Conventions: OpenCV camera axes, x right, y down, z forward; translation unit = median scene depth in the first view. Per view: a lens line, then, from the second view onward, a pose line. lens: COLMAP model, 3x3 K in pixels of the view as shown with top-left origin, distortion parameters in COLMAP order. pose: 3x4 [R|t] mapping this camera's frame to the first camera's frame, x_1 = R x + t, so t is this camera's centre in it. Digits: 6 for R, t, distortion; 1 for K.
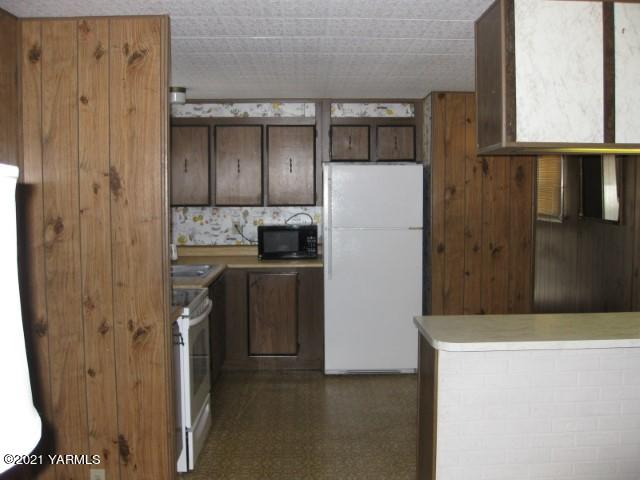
lens RADIAL K [[702.4, 0, 320.0], [0, 702.4, 240.0], [0, 0, 1]] dist [-0.153707, 0.003464]
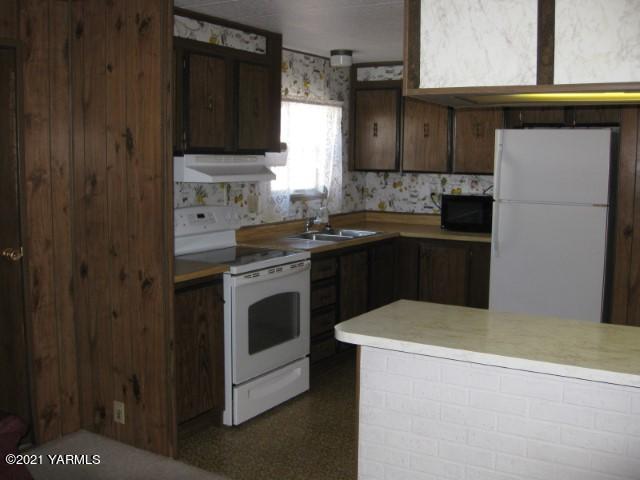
lens RADIAL K [[702.4, 0, 320.0], [0, 702.4, 240.0], [0, 0, 1]] dist [-0.153707, 0.003464]
pose [[0.842228, 0.075343, -0.533831, 0.295873], [-0.052493, 0.996942, 0.057886, -0.005054], [0.536559, -0.020731, 0.843608, 0.129768]]
